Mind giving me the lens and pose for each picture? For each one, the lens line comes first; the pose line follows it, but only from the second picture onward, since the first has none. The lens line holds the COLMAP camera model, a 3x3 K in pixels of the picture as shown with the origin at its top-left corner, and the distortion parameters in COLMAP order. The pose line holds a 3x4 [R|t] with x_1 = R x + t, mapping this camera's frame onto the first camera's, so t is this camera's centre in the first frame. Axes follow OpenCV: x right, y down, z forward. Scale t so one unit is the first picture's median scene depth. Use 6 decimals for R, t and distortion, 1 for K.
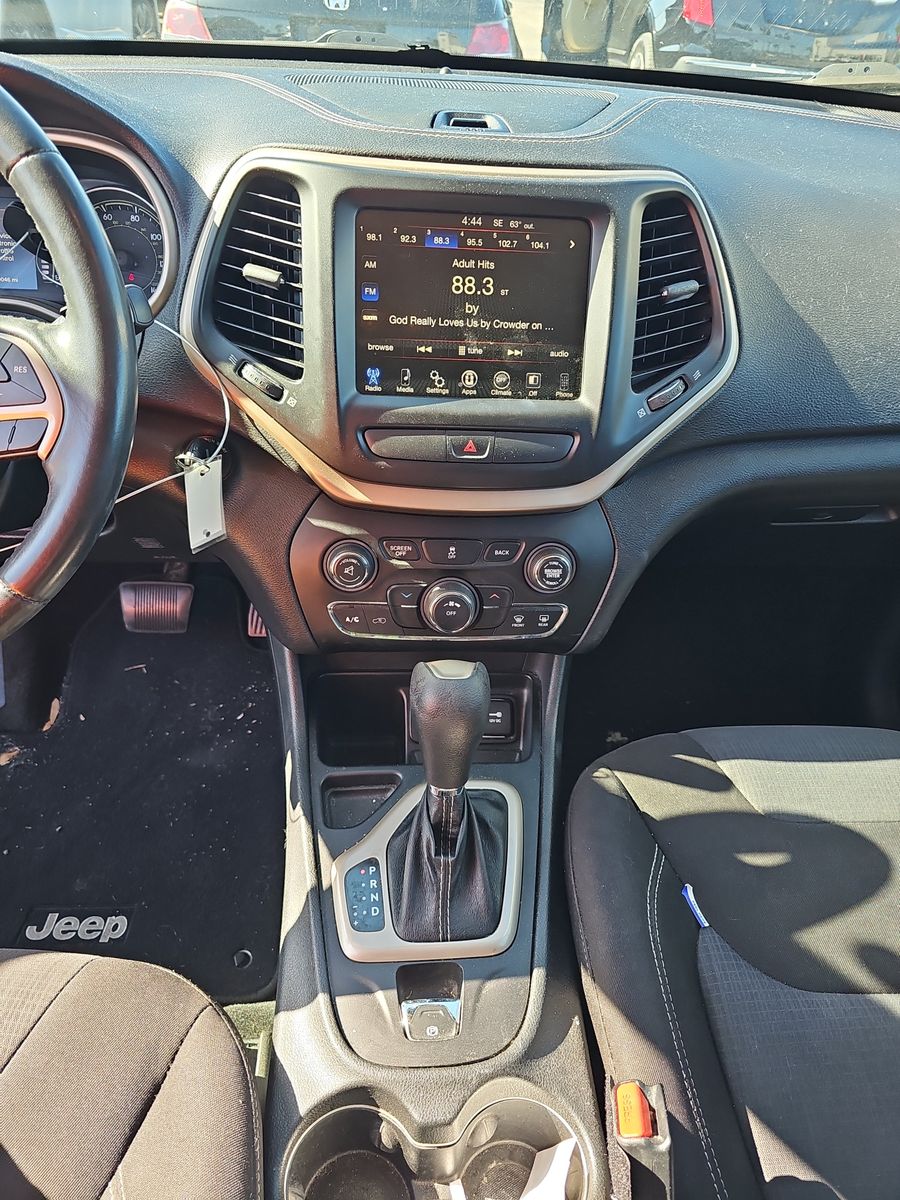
lens RADIAL K [[793.0, 0, 453.9], [0, 793.0, 604.1], [0, 0, 1]] dist [0.070338, -0.096185]
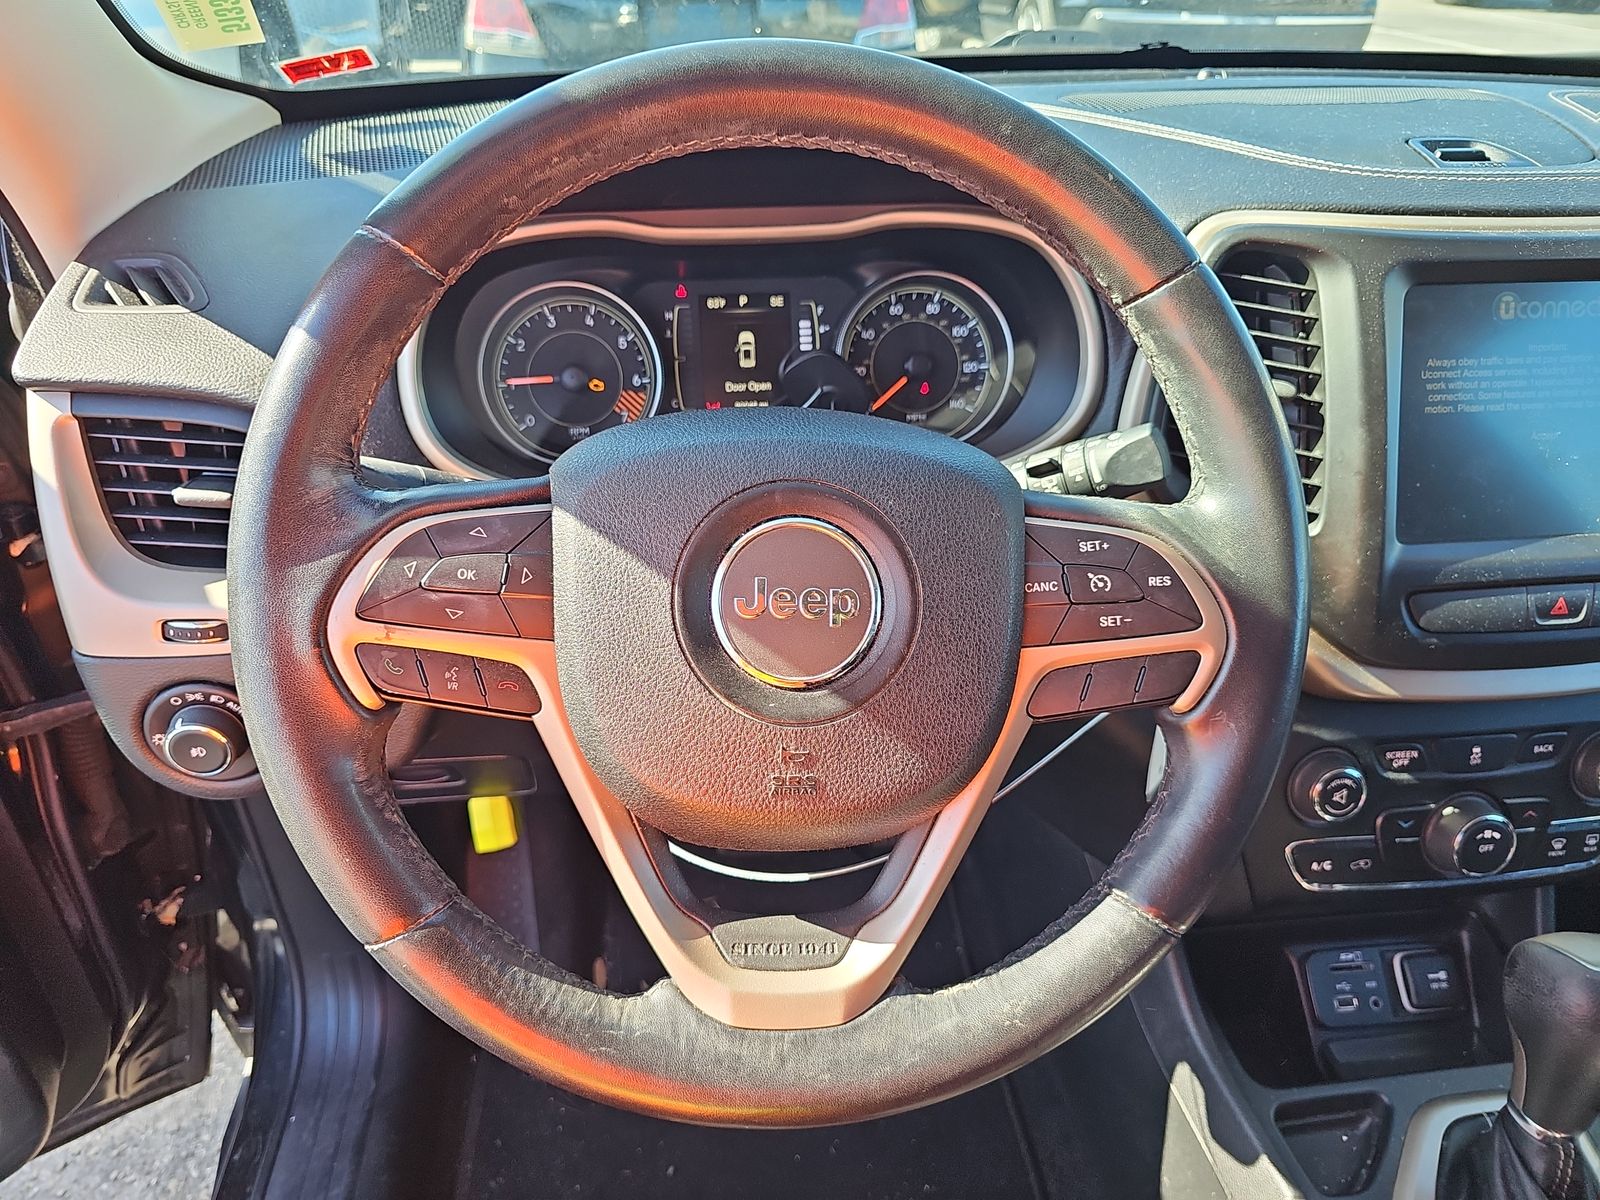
lens RADIAL K [[1057.3, 0, 791.8], [0, 1057.3, 591.1], [0, 0, 1]] dist [0.070338, -0.096185]
pose [[0.997596, -0.069245, 0.002747, -0.565787], [0.069110, 0.991152, -0.113319, -0.139252], [0.005125, 0.113237, 0.993555, 0.092807]]
